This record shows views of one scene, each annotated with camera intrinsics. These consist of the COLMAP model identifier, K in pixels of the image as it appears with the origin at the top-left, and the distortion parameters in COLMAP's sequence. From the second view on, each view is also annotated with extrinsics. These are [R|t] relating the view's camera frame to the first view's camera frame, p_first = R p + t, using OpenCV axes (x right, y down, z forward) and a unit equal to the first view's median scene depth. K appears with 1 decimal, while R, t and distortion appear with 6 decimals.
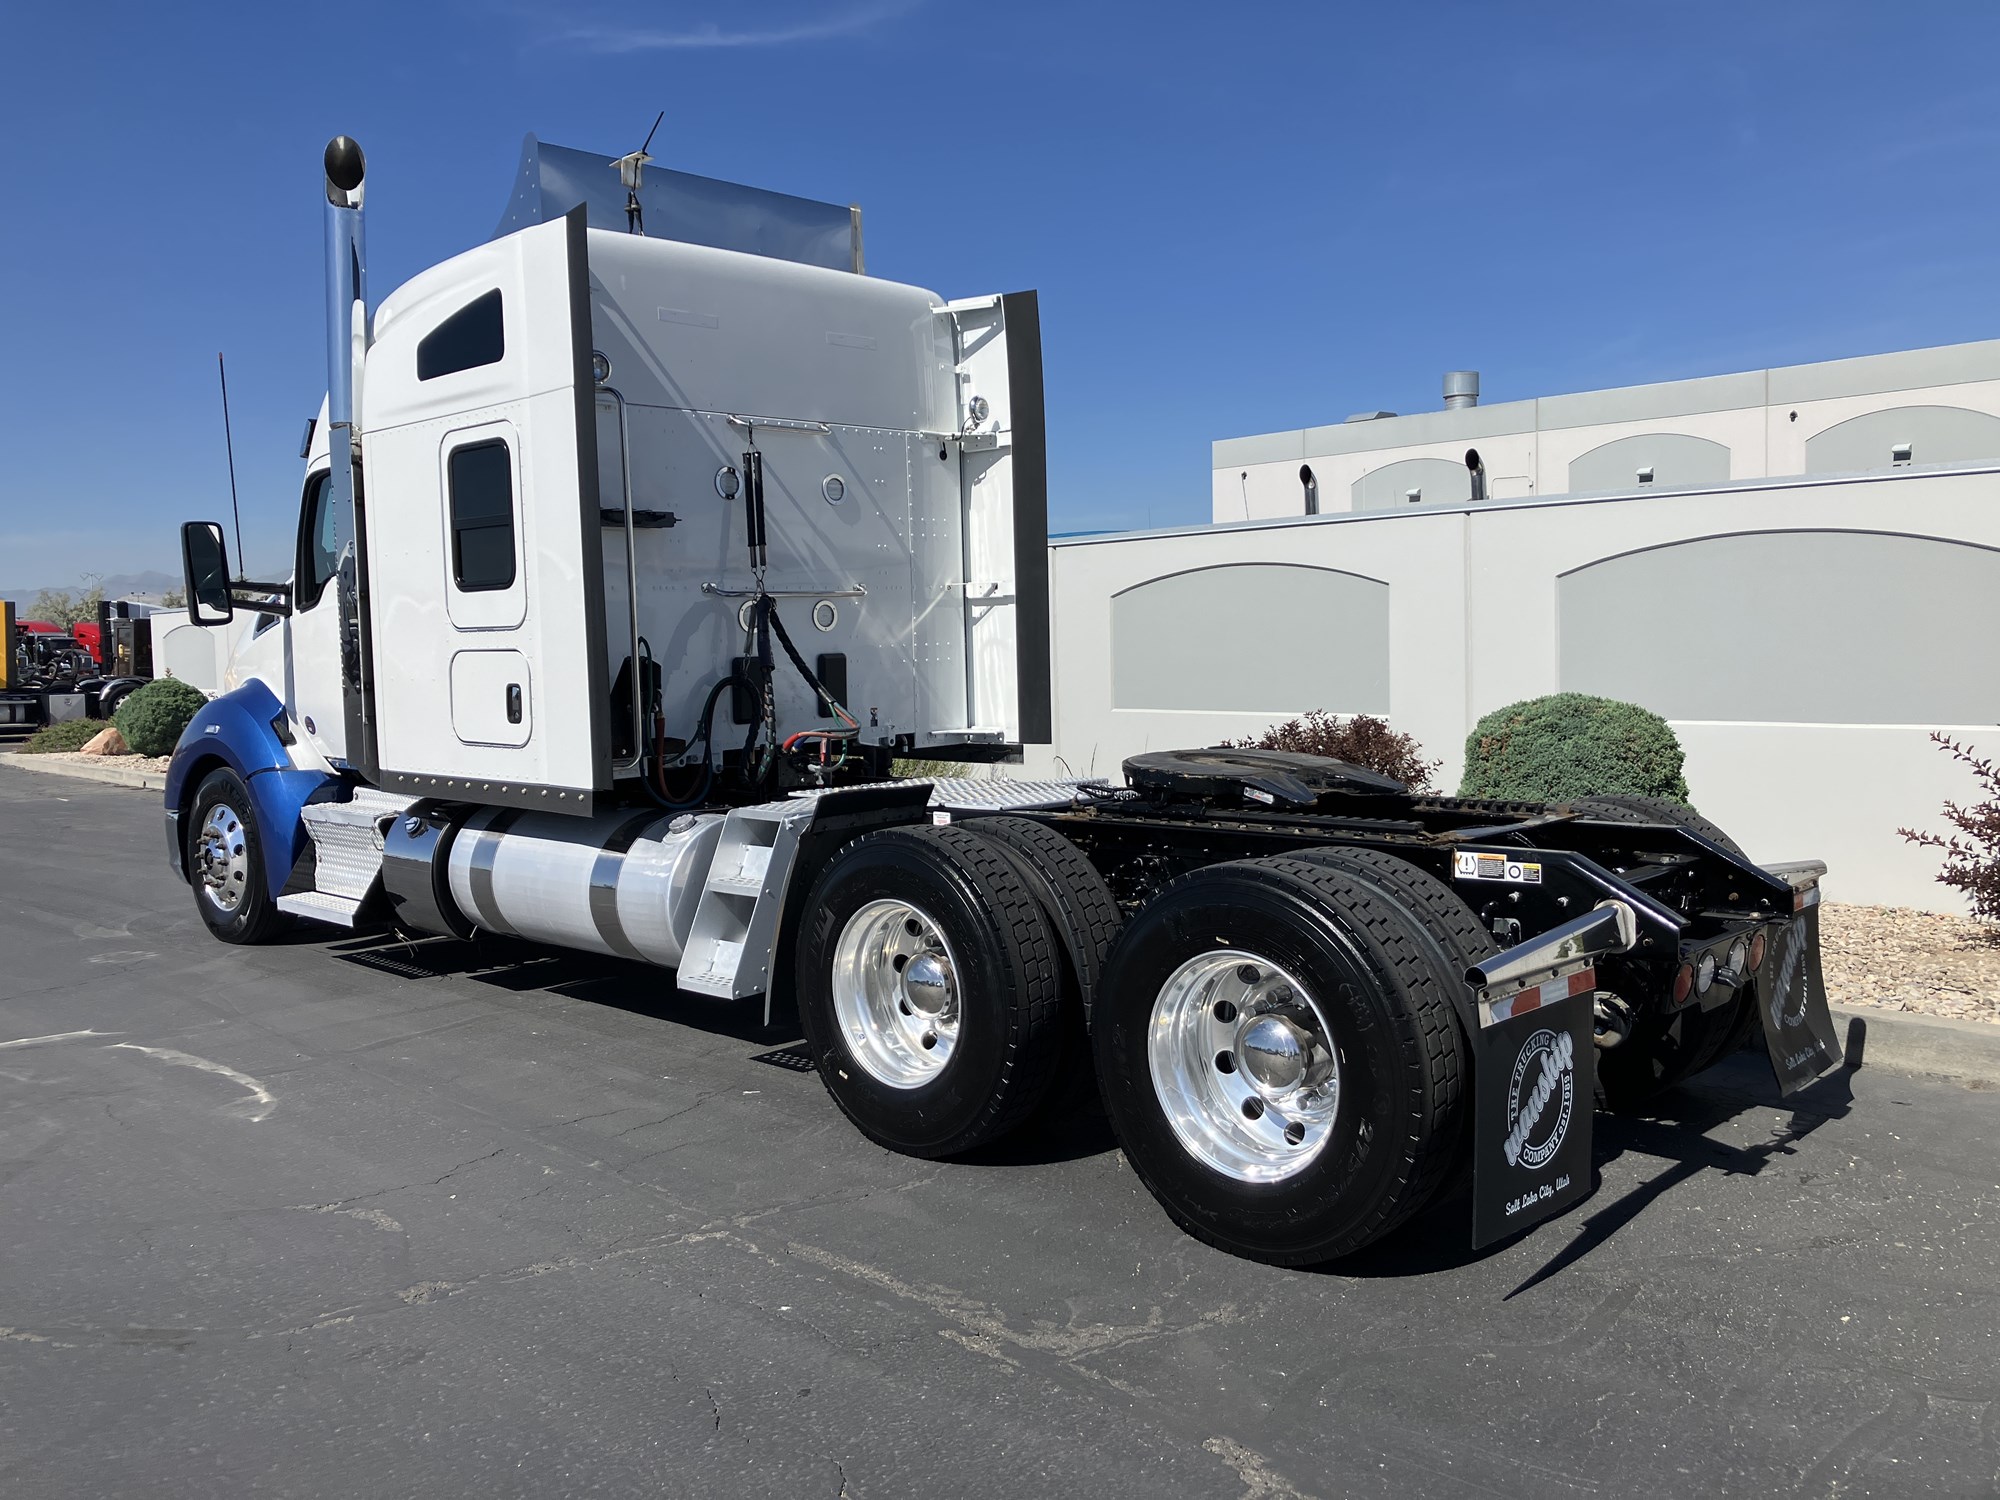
lens RADIAL K [[1605.8, 0, 957.4], [0, 1605.8, 736.9], [0, 0, 1]] dist [0.036250, -0.054094]
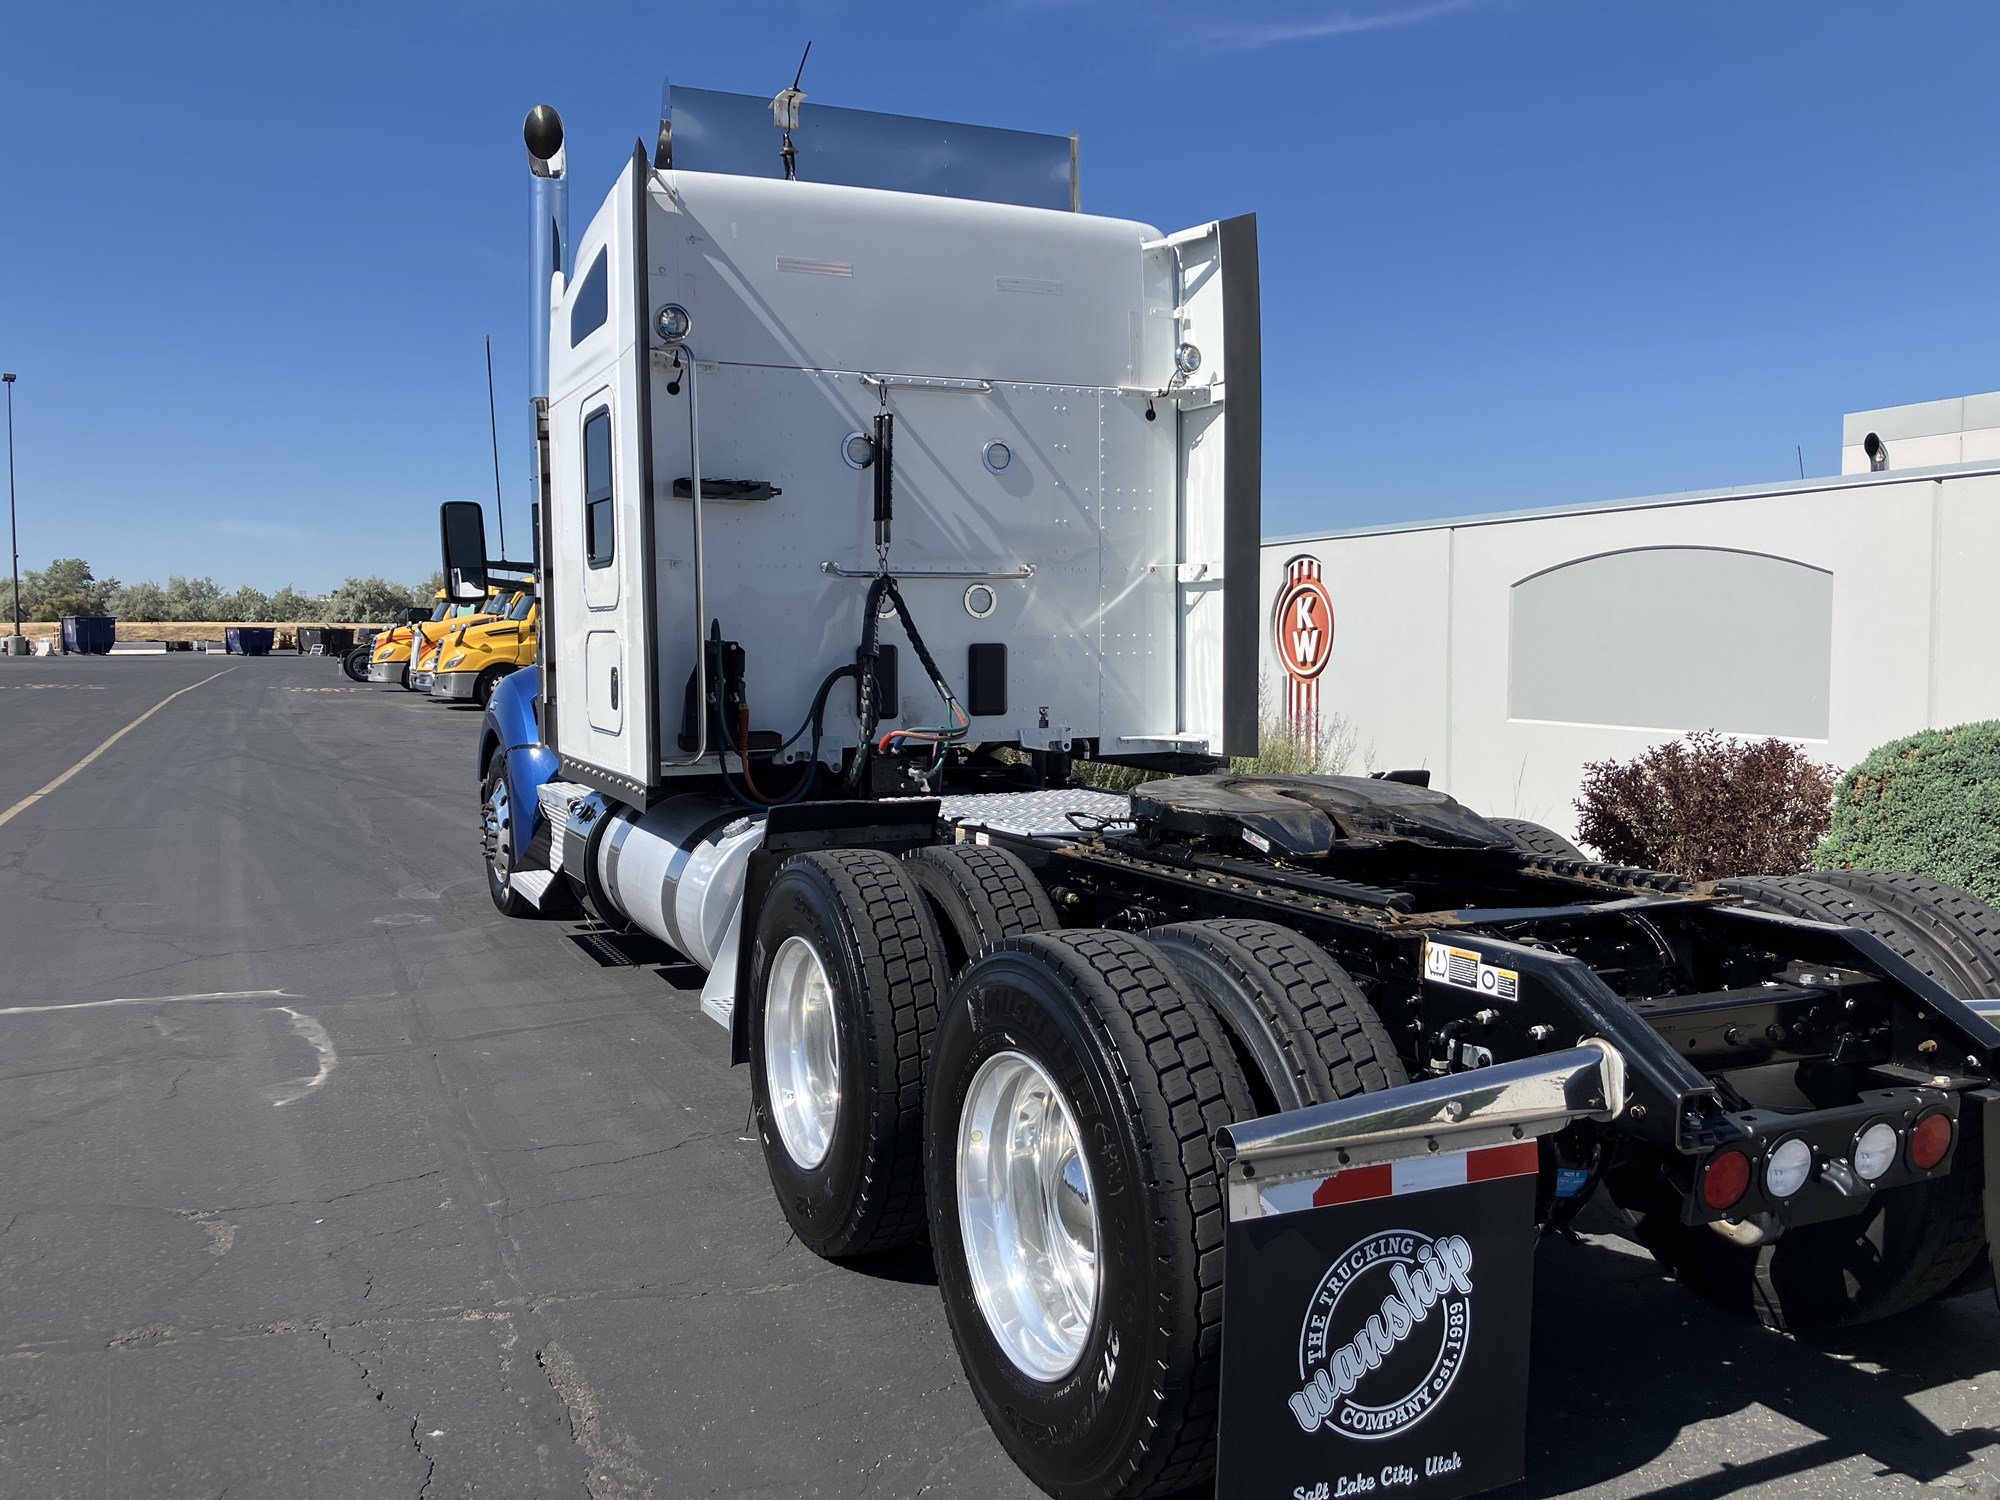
lens RADIAL K [[1605.8, 0, 990.7], [0, 1605.8, 737.3], [0, 0, 1]] dist [0.036250, -0.054094]
pose [[0.937401, 0.042049, -0.345705, 0.241418], [-0.040692, 0.999109, 0.011185, -0.010843], [0.345867, 0.003583, 0.938277, 0.185123]]
